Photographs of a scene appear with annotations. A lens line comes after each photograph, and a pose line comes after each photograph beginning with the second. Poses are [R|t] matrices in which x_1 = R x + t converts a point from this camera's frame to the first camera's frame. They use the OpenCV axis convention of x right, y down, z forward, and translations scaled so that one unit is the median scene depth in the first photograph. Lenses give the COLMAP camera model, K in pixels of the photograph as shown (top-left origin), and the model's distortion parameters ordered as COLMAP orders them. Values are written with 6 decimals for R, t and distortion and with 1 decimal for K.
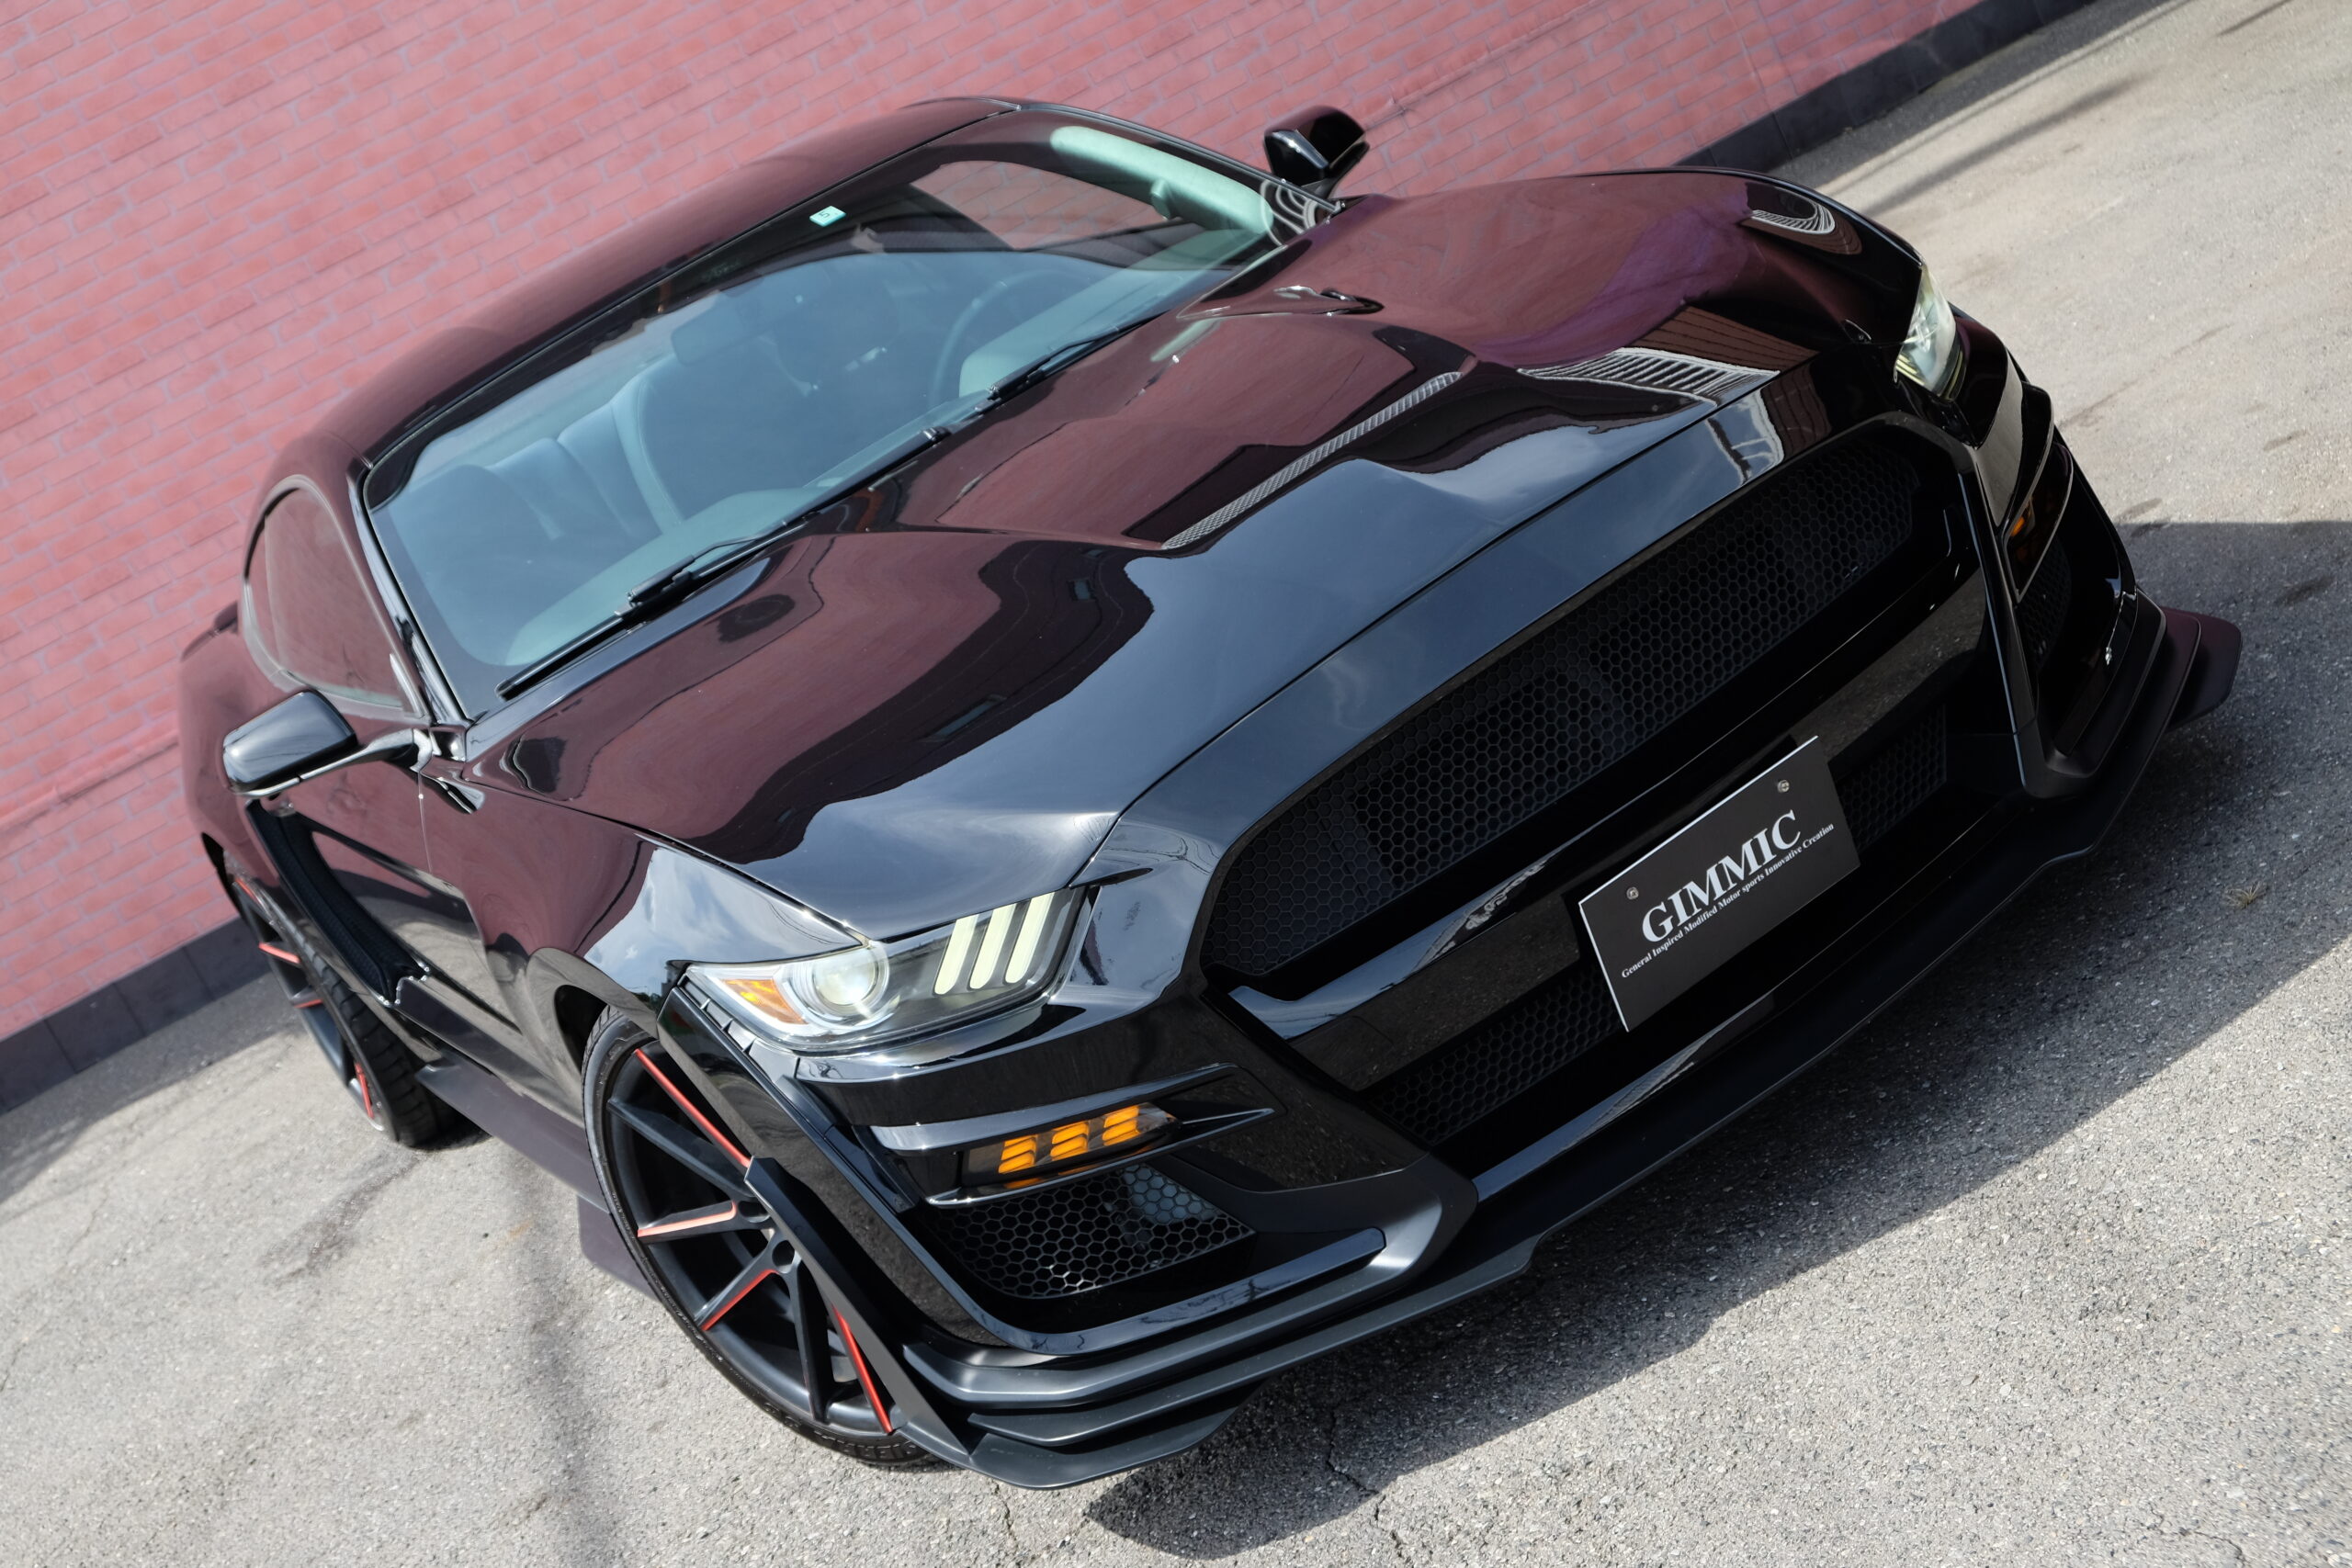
lens RADIAL K [[3405.4, 0, 1172.6], [0, 3405.4, 771.9], [0, 0, 1]] dist [0.025635, -0.018683]
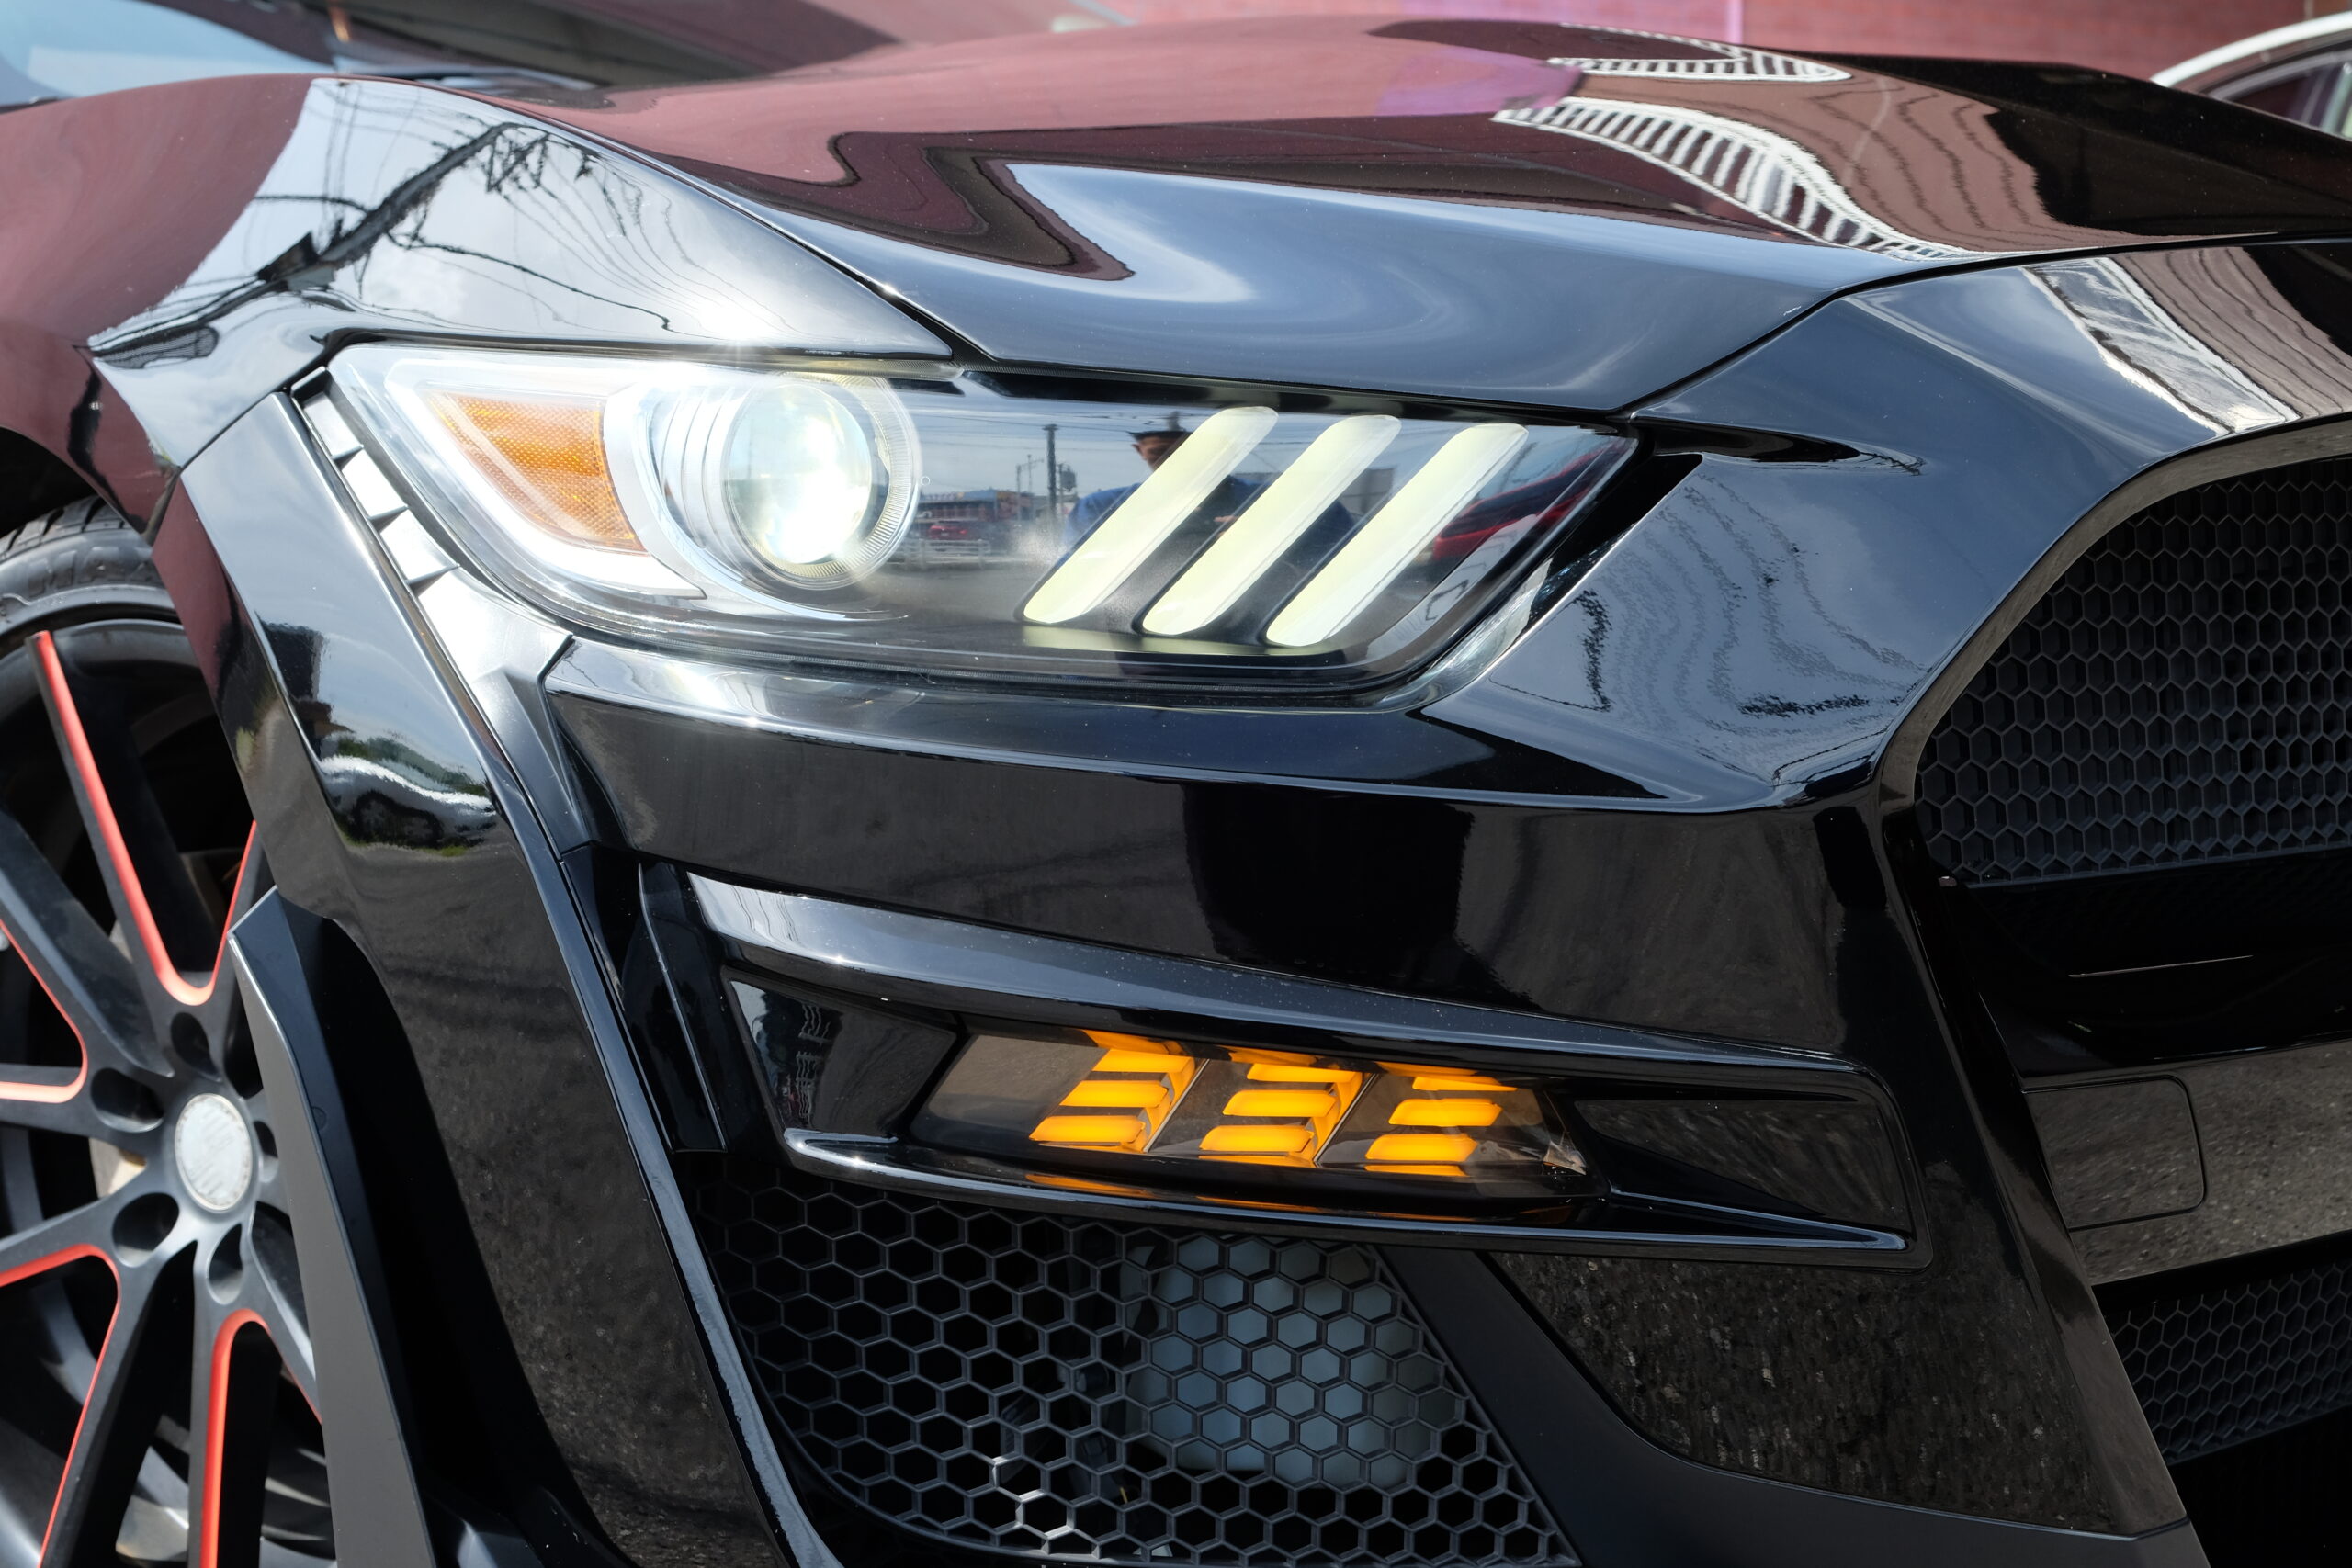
lens RADIAL K [[2651.6, 0, 1177.7], [0, 2651.6, 737.6], [0, 0, 1]] dist [-0.001695, -0.147617]
pose [[0.883831, 0.413533, 0.218707, -0.110663], [-0.356925, 0.898323, -0.256164, 0.142140], [-0.302402, 0.148343, 0.941566, 0.727025]]
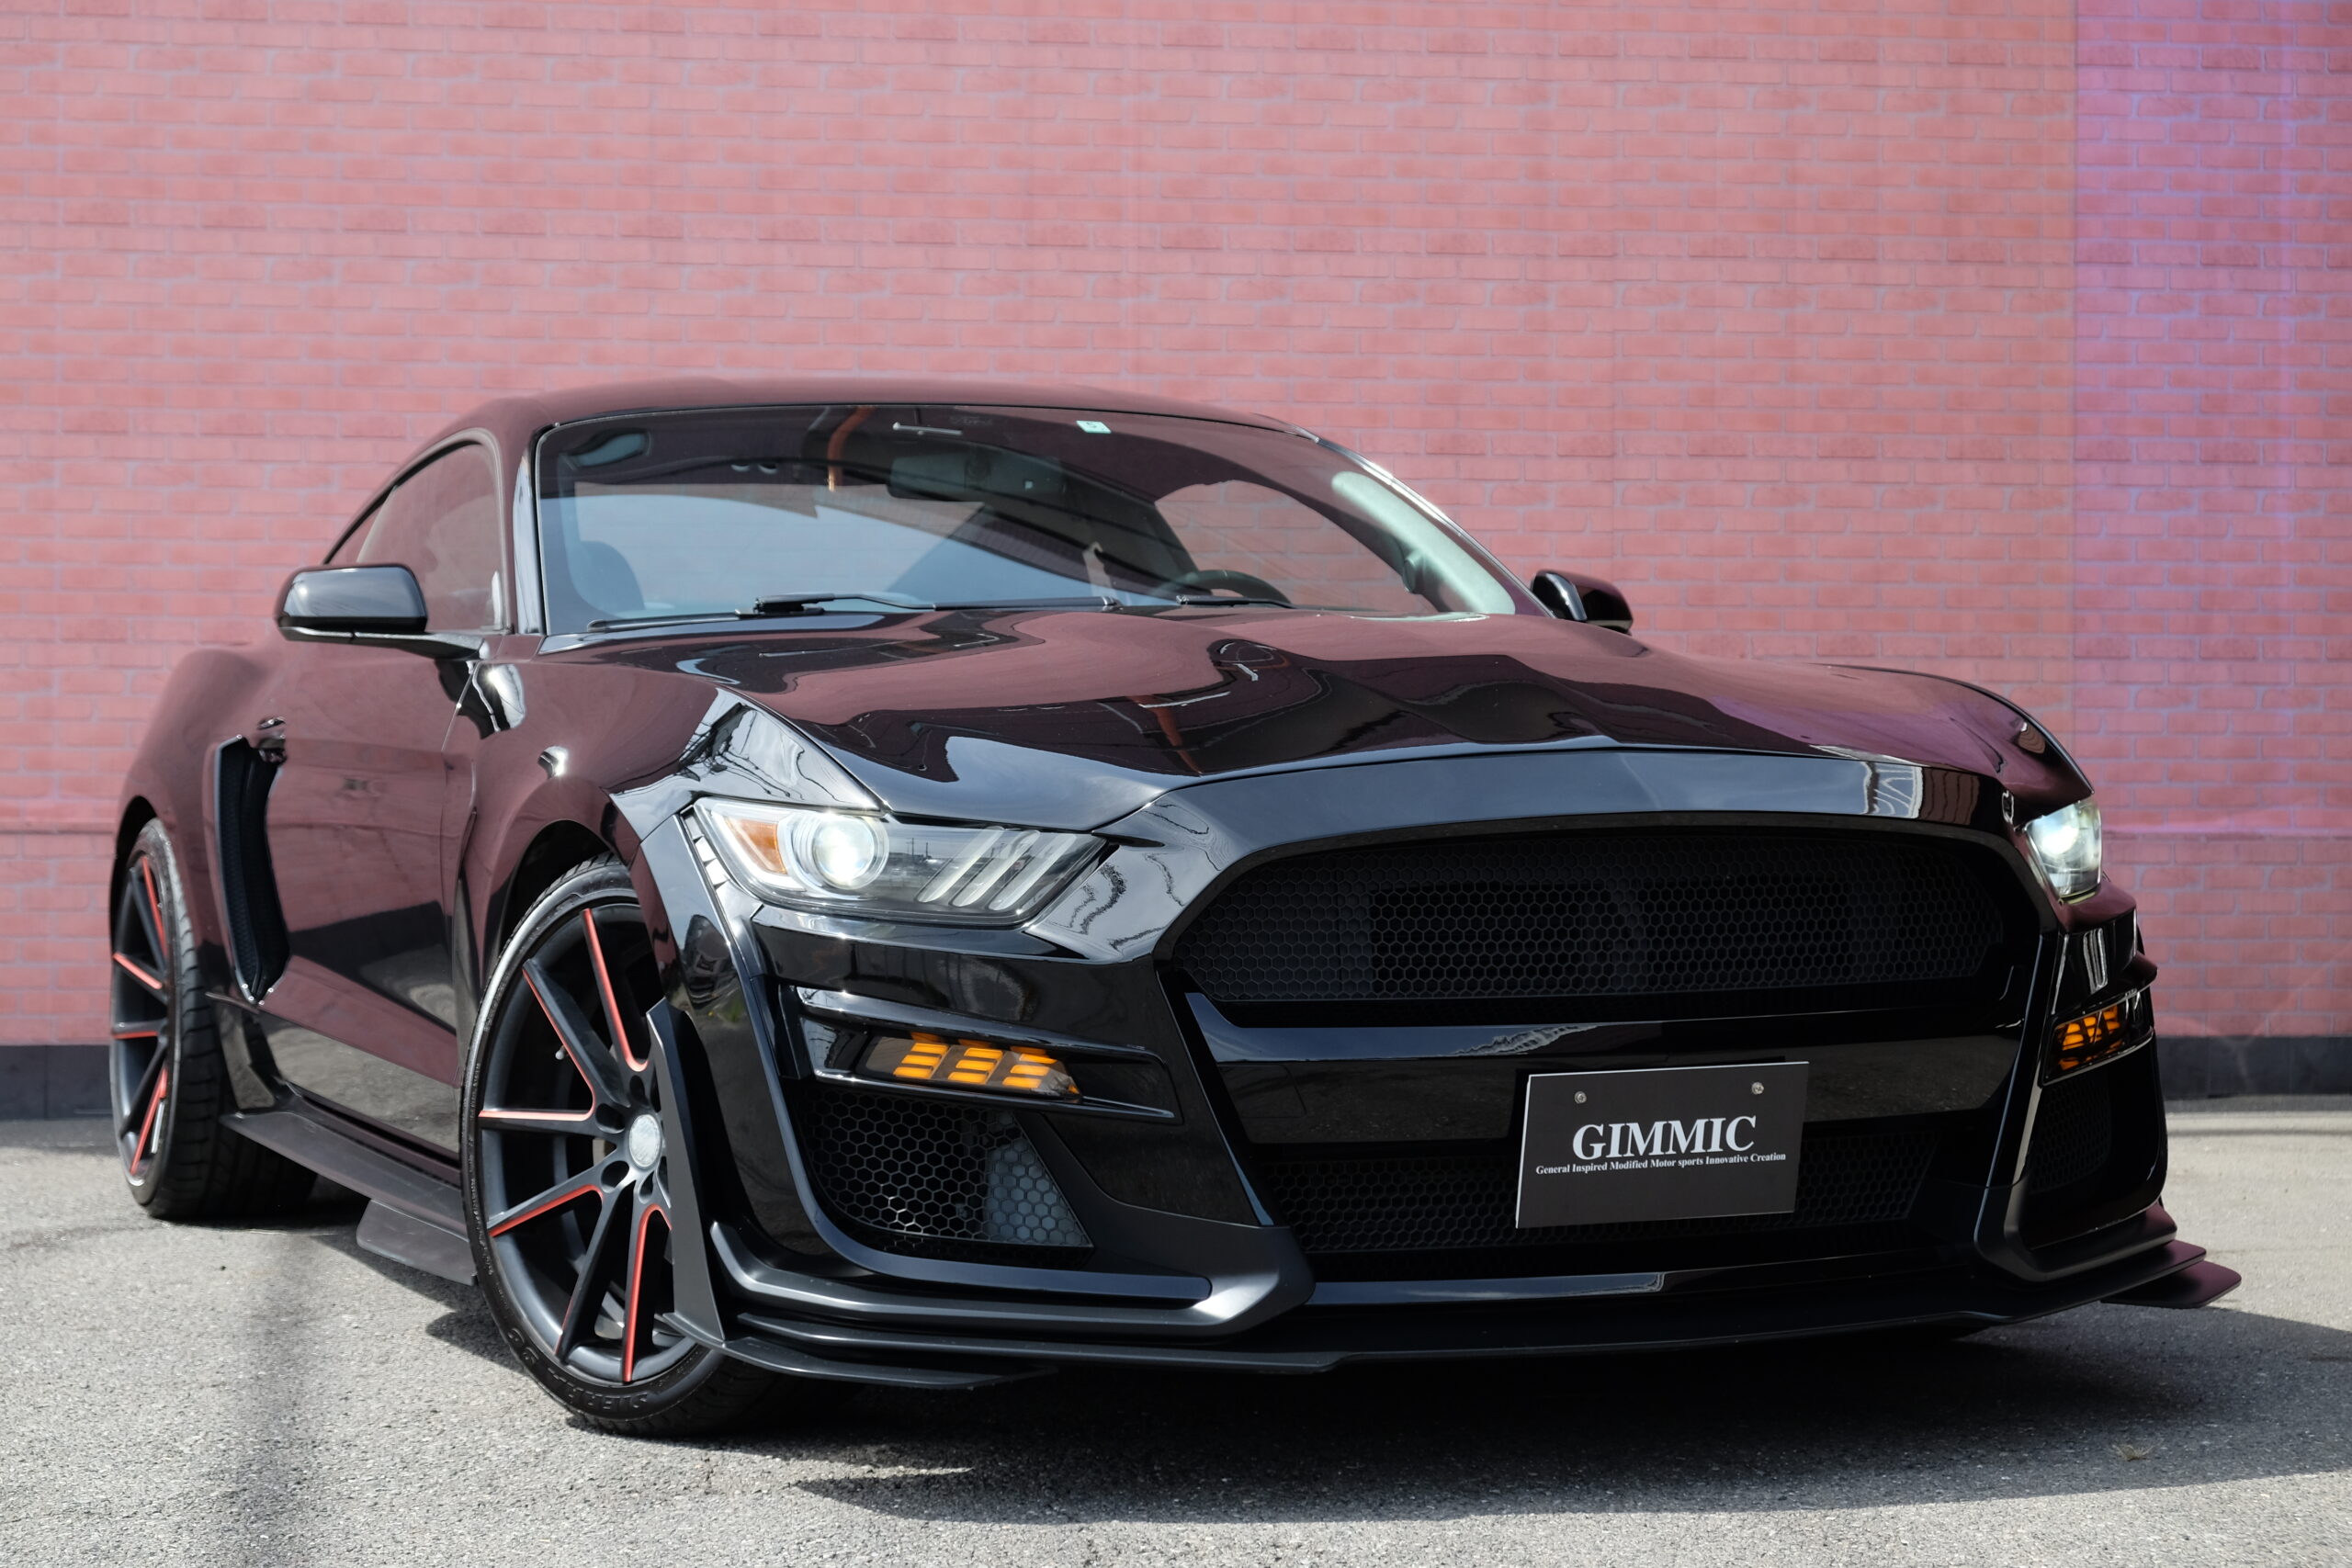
lens RADIAL K [[4583.2, 0, 1173.6], [0, 4583.2, 781.8], [0, 0, 1]] dist [0.014482, 0.151943]
pose [[0.893770, 0.442924, -0.070667, 0.078940], [-0.446075, 0.861336, -0.243142, 0.330094], [-0.046826, 0.248836, 0.967413, -0.328223]]
